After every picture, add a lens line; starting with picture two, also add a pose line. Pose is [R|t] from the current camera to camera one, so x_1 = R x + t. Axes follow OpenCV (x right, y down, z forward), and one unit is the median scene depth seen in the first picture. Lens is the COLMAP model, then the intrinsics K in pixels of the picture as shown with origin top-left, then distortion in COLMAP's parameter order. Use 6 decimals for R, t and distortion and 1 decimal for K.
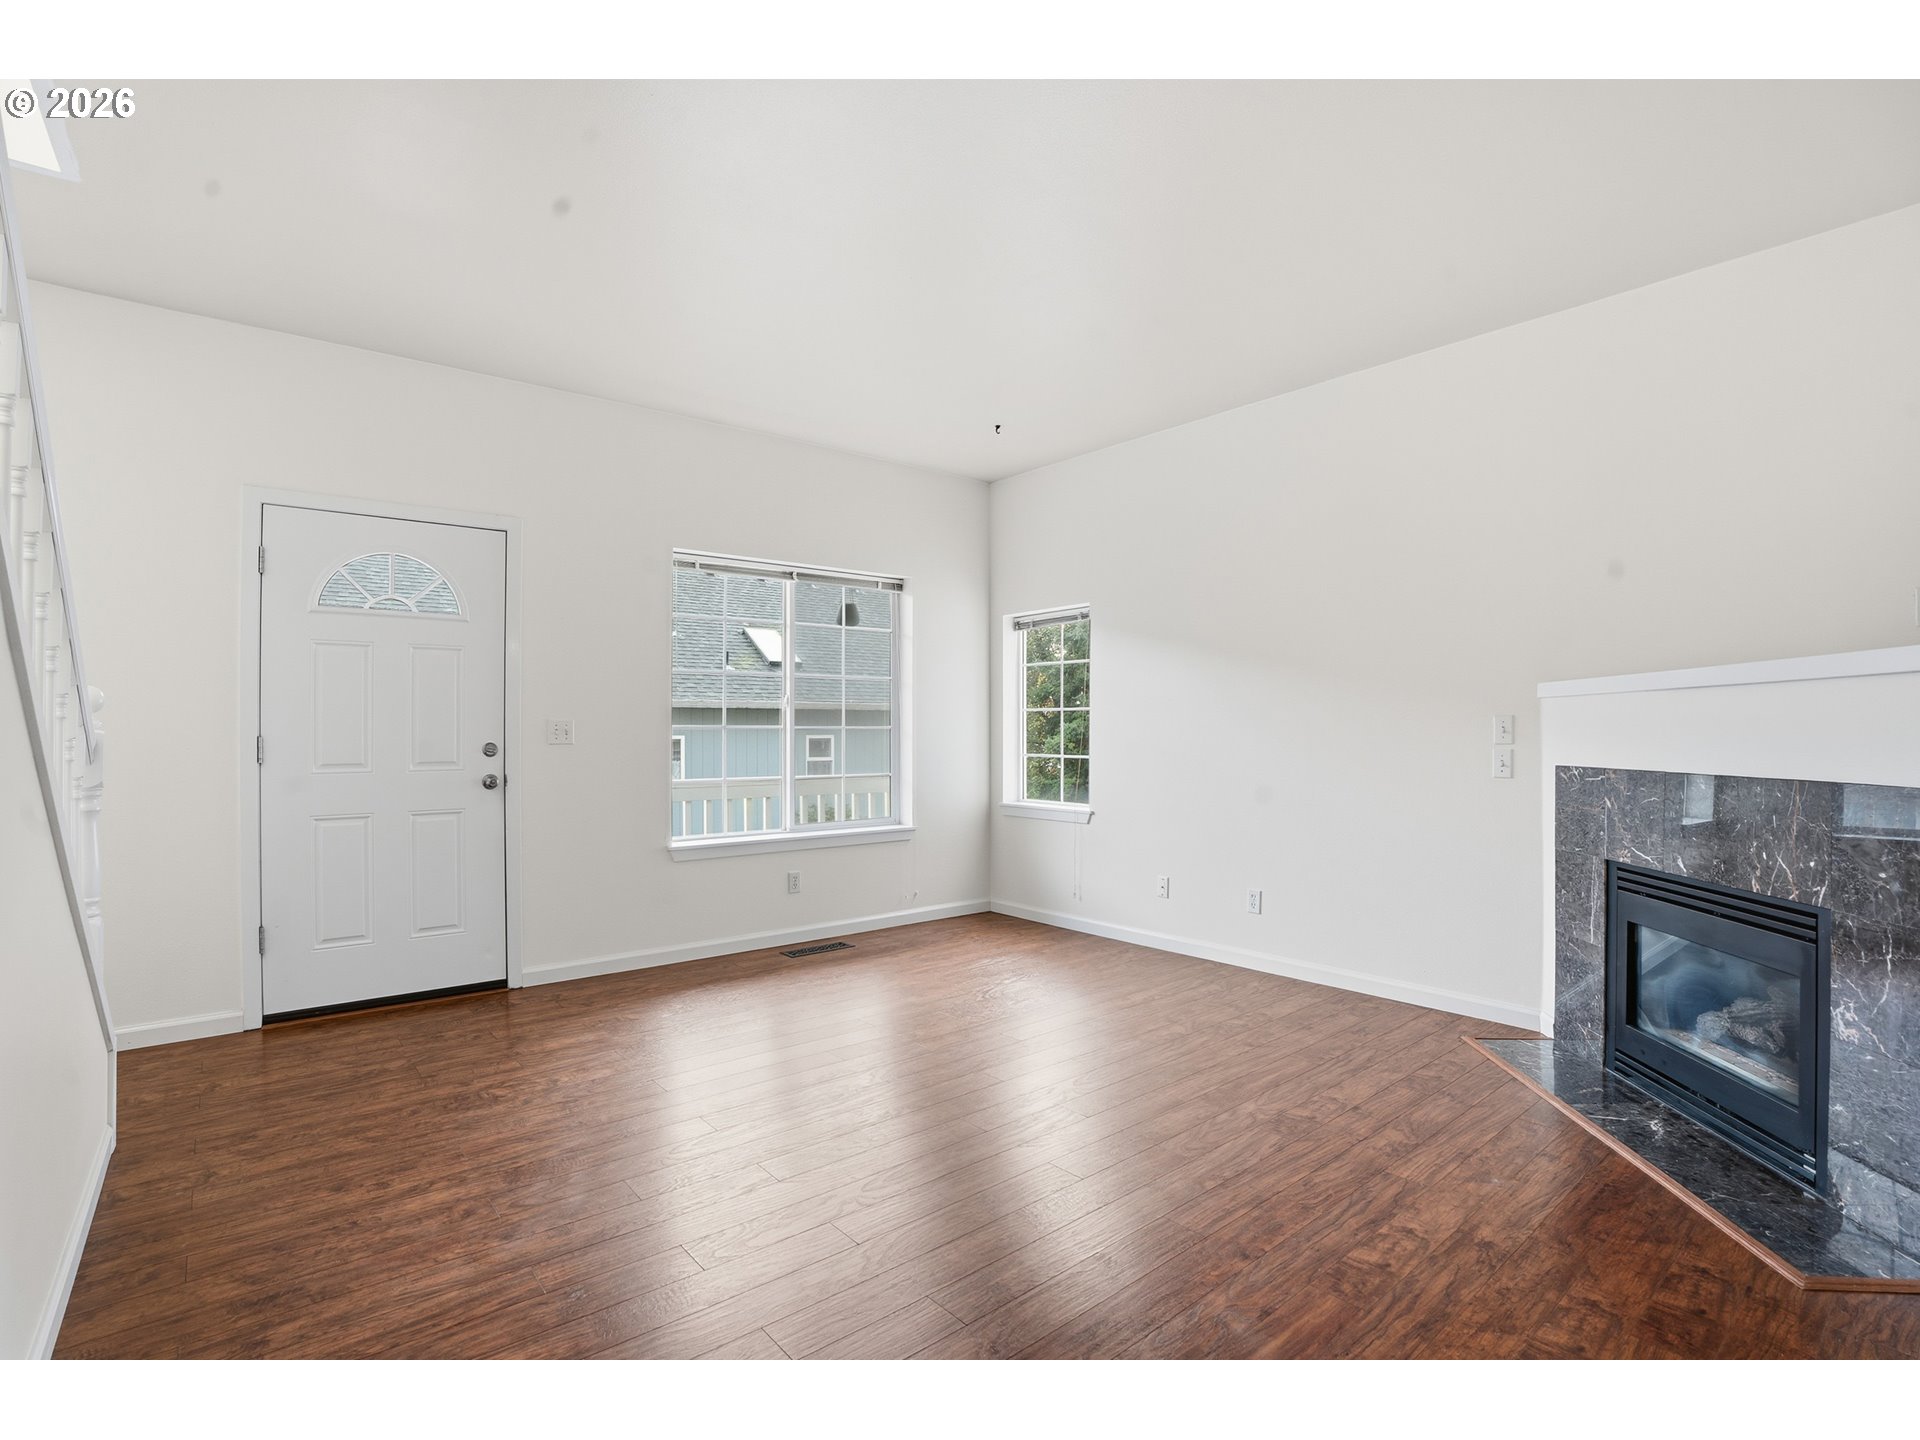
lens RADIAL K [[892.2, 0, 956.2], [0, 892.2, 726.9], [0, 0, 1]] dist [-0.081769, 0.023165]
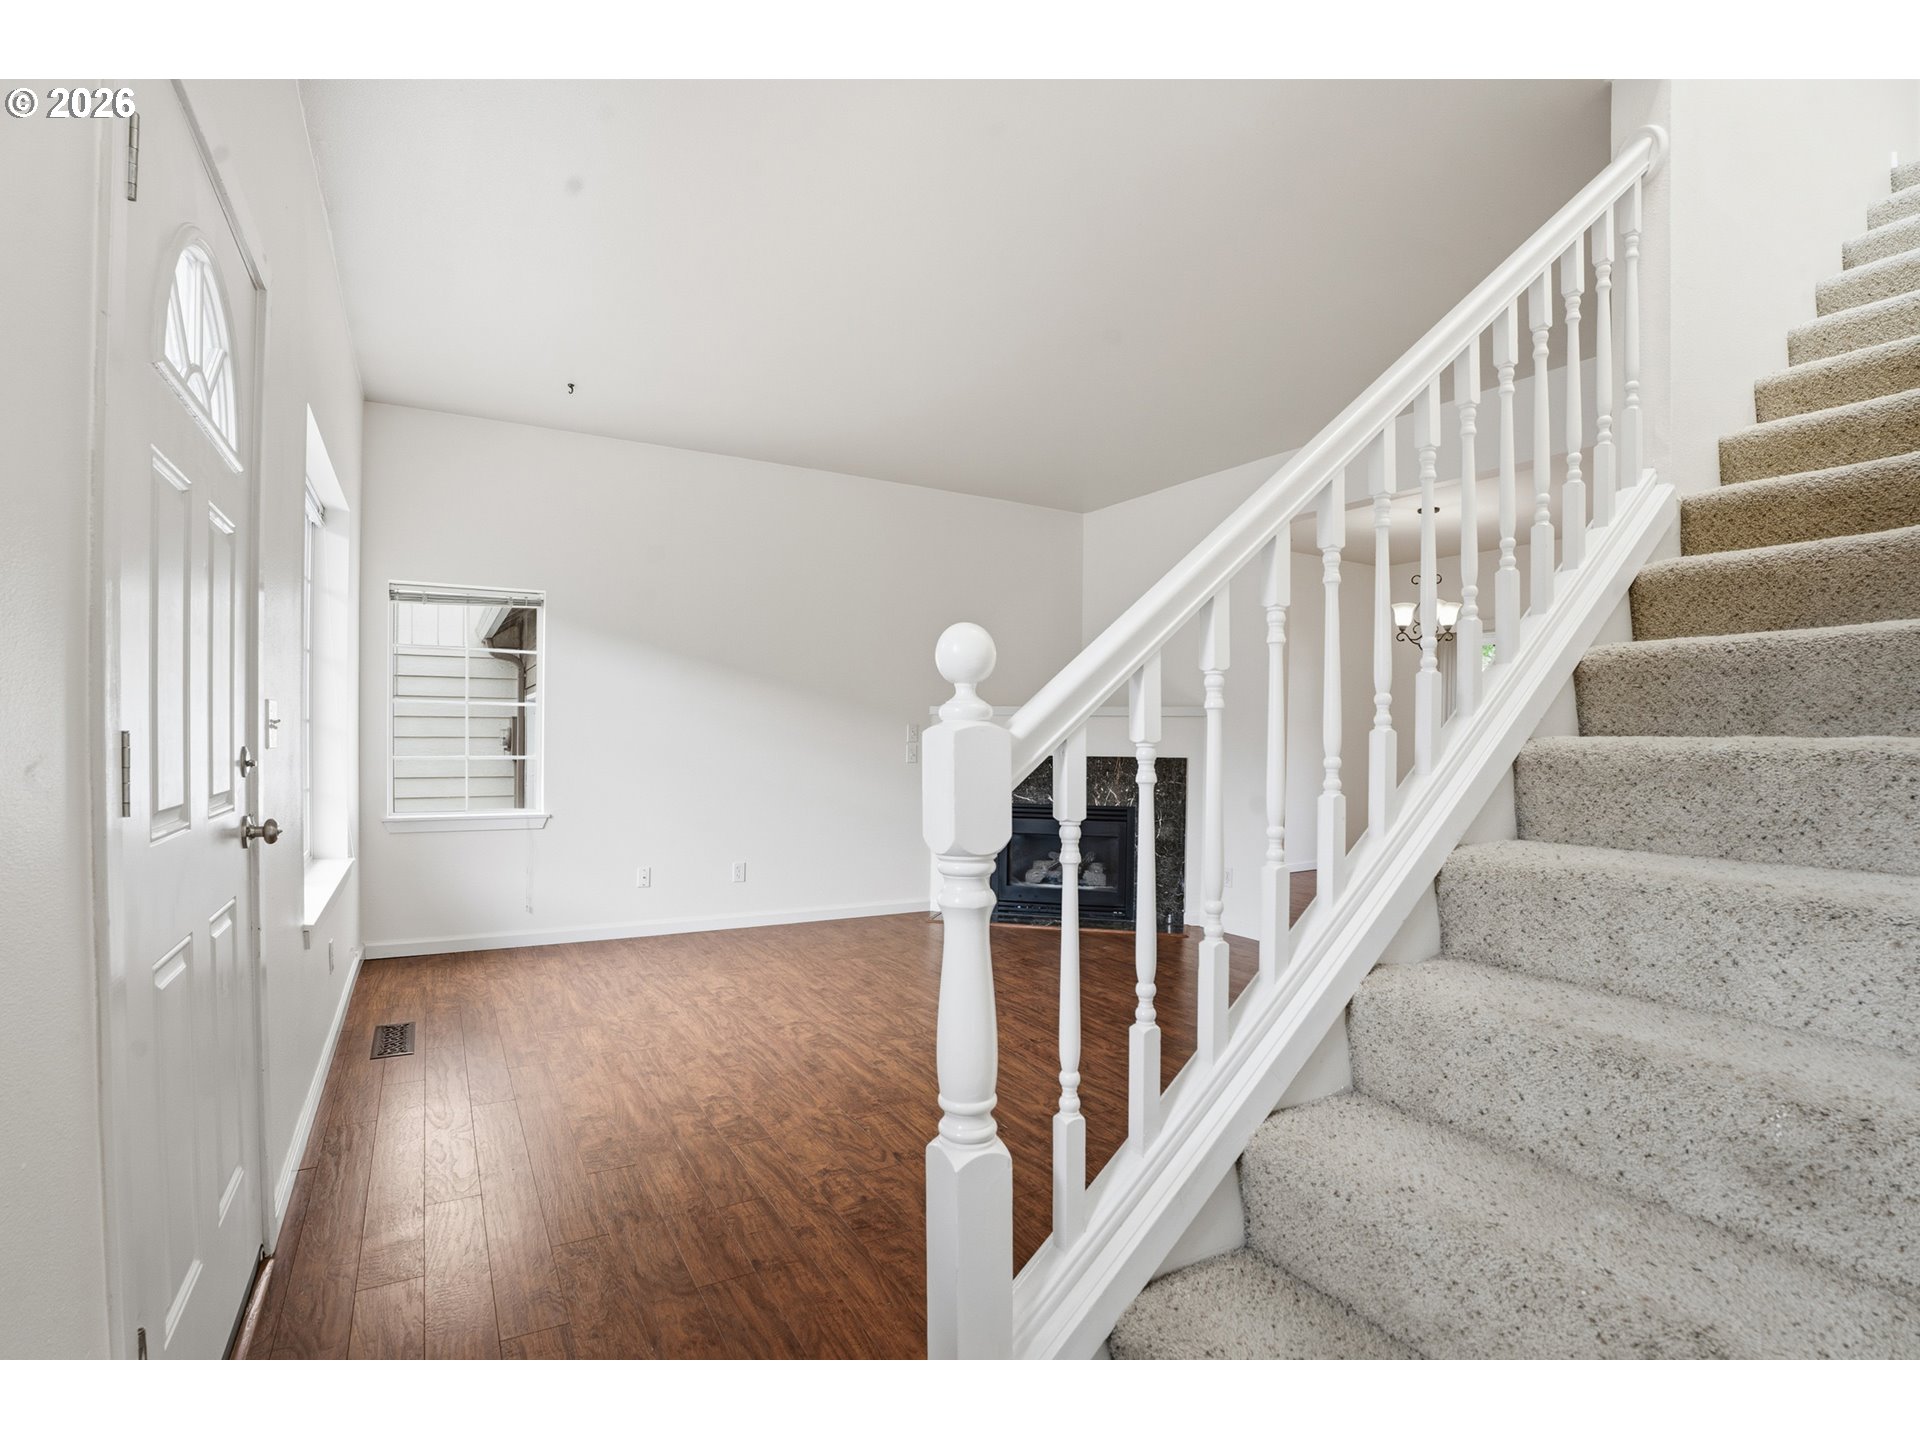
lens RADIAL K [[892.2, 0, 956.2], [0, 892.2, 726.9], [0, 0, 1]] dist [-0.081769, 0.023165]
pose [[0.184886, 0.011373, 0.982694, -1.122298], [-0.016894, 0.999822, -0.008392, 0.003789], [-0.982615, -0.015050, 0.185045, 0.672096]]
